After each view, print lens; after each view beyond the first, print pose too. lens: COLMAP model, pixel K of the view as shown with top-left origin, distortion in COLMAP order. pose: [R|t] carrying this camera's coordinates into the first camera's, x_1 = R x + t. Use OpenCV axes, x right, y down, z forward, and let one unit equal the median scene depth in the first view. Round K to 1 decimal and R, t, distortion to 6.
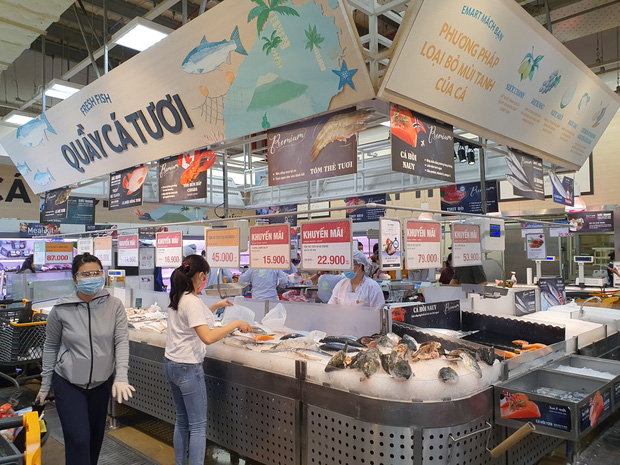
lens RADIAL K [[487.6, 0, 310.0], [0, 487.6, 233.9], [0, 0, 1]] dist [0.003800, 0.000418]
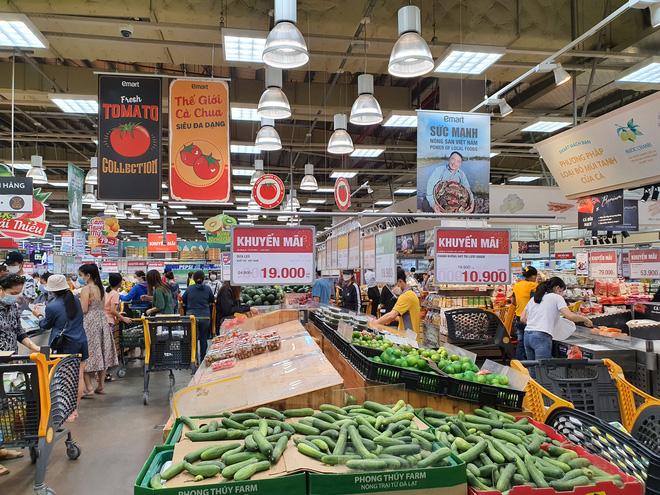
lens RADIAL K [[519.0, 0, 330.3], [0, 519.0, 247.9], [0, 0, 1]] dist [0.003800, 0.000418]
pose [[-0.593494, -0.014907, -0.804700, 2.473609], [0.038926, 0.998127, -0.047199, 0.012348], [0.803896, -0.059337, -0.591802, 1.387370]]
